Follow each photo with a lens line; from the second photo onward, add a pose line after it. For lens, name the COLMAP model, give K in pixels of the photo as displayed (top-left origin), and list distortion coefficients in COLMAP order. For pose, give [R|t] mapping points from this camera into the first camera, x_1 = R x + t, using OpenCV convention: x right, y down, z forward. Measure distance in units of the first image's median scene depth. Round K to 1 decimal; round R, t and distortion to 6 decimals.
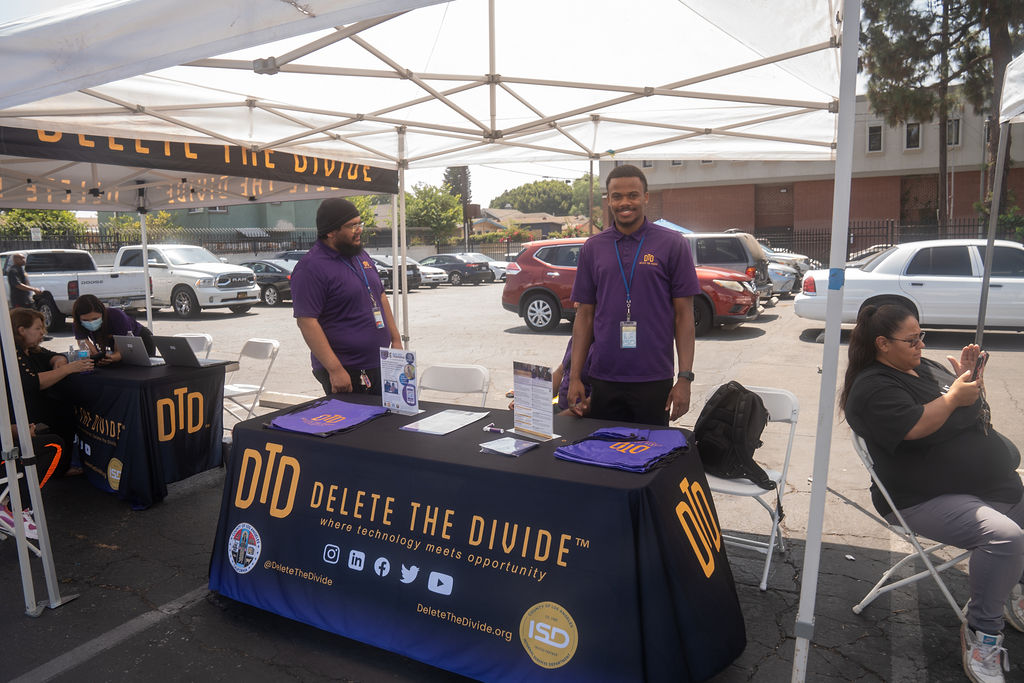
lens RADIAL K [[726.9, 0, 514.4], [0, 726.9, 340.3], [0, 0, 1]] dist [-0.118674, 0.094199]
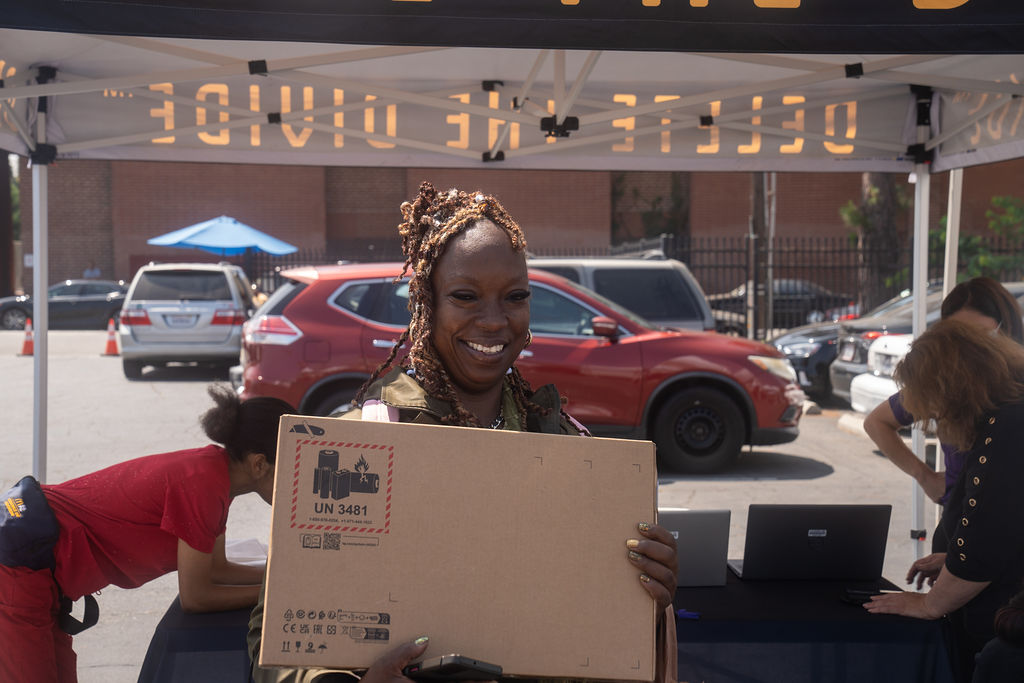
lens RADIAL K [[1657.6, 0, 513.0], [0, 1657.6, 341.3], [0, 0, 1]] dist [0.283102, 0.172121]
pose [[0.852729, 0.004102, 0.522337, -0.284147], [0.042819, 0.996055, -0.077726, -0.007934], [-0.520595, 0.088645, 0.849189, 0.073114]]
